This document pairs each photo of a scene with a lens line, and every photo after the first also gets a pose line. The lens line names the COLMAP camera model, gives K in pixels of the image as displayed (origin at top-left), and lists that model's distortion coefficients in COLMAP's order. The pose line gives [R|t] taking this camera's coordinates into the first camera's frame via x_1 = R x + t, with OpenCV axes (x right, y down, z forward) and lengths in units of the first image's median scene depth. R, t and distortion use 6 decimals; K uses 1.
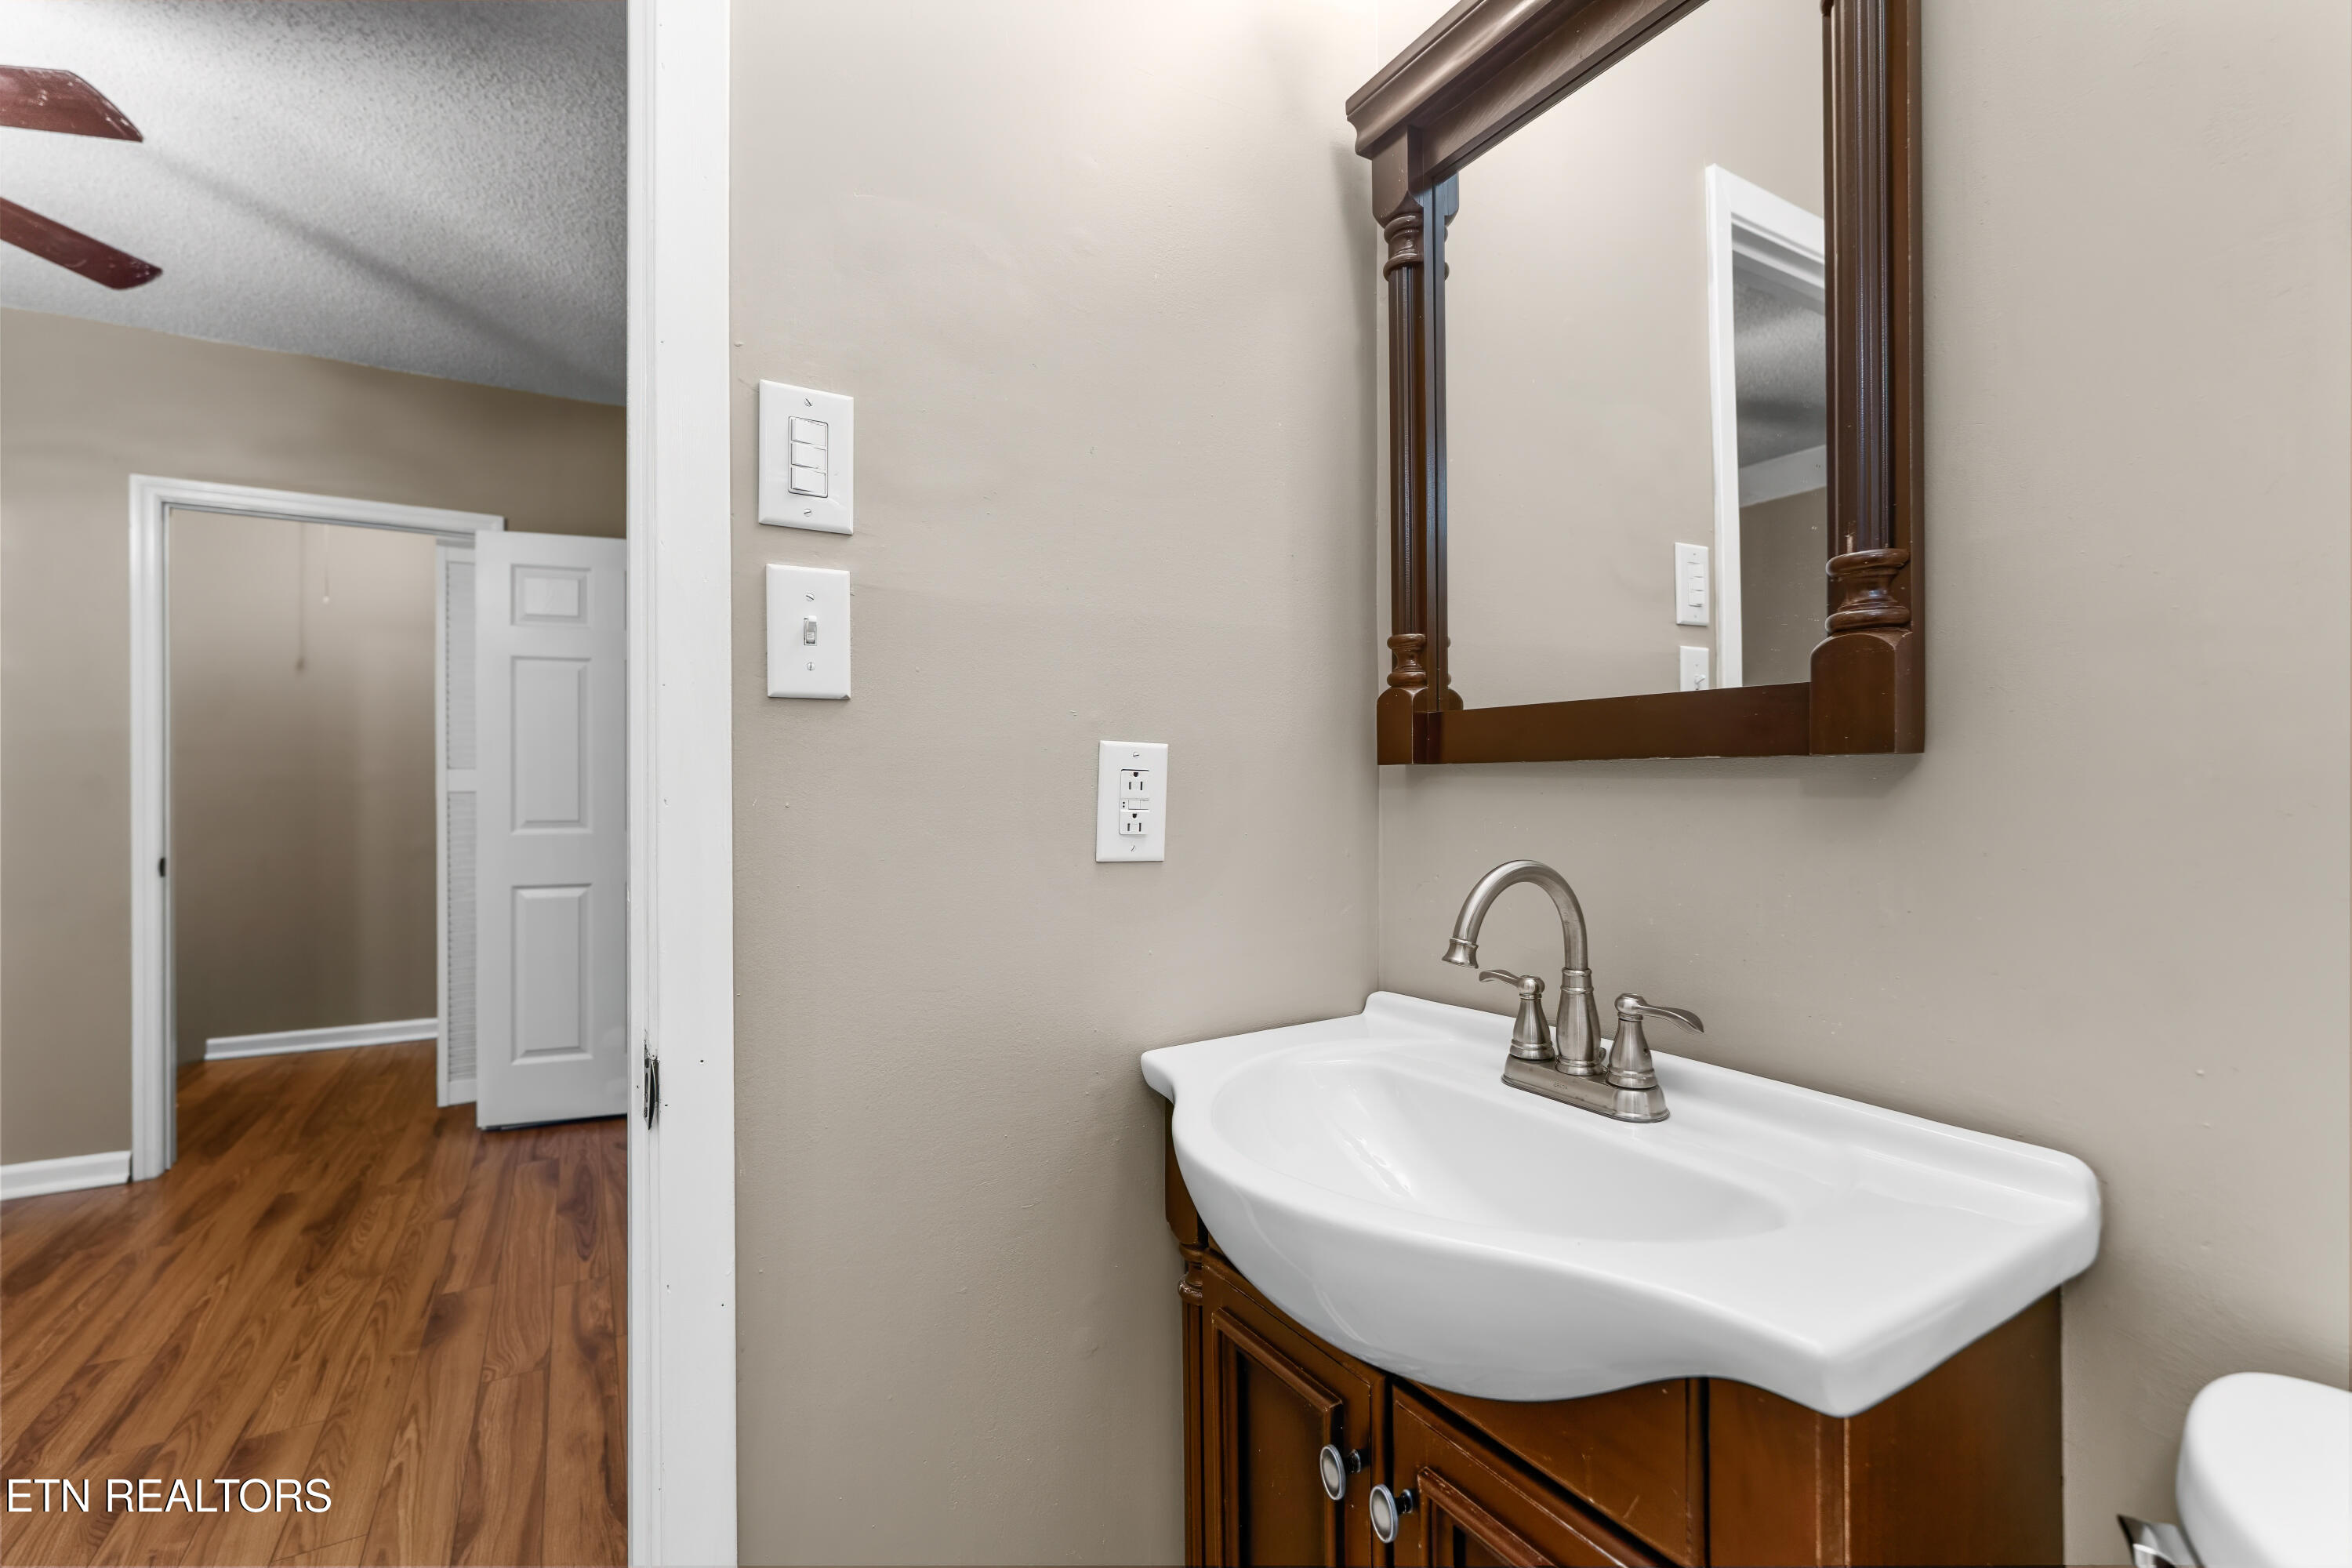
lens RADIAL K [[1021.6, 0, 1176.0], [0, 1021.6, 784.0], [0, 0, 1]] dist [-0.000875, -0.000831]
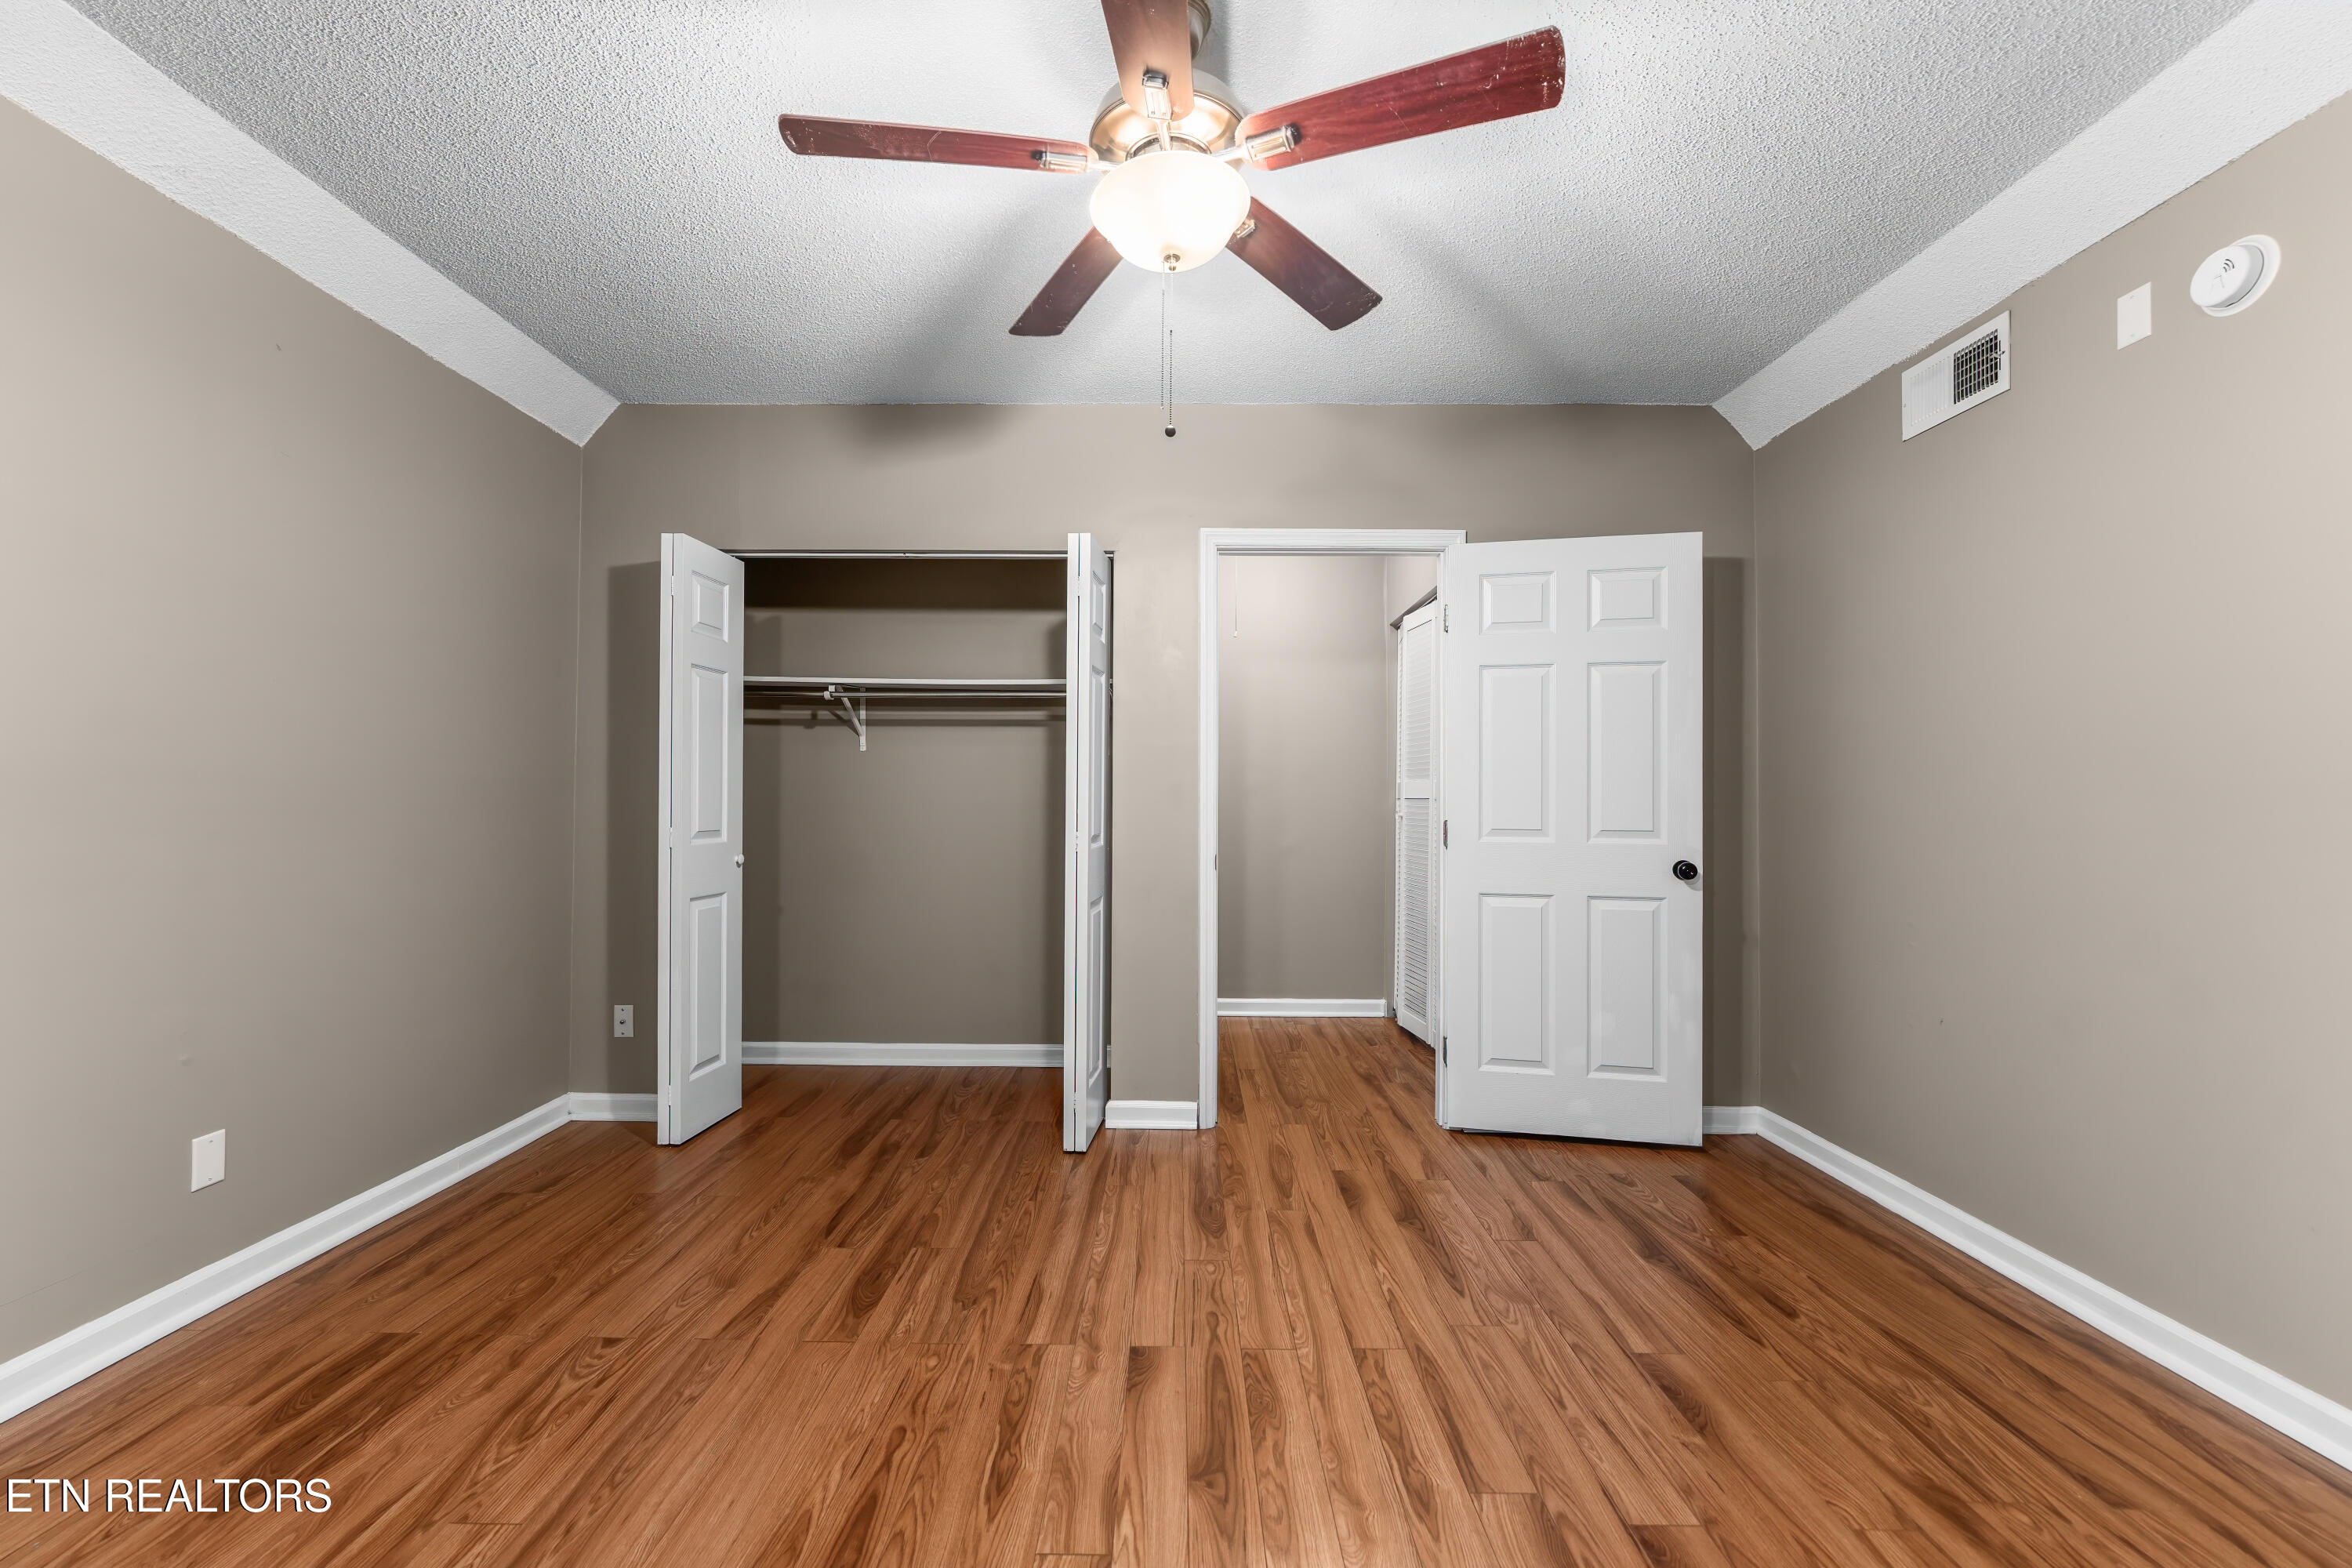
lens RADIAL K [[951.8, 0, 1176.0], [0, 951.8, 784.0], [0, 0, 1]] dist [-0.004597, -0.000208]
pose [[0.858971, 0.003163, -0.512015, -0.528114], [-0.007594, 0.999950, -0.006563, 0.001124], [0.511968, 0.009525, 0.858952, 0.047762]]
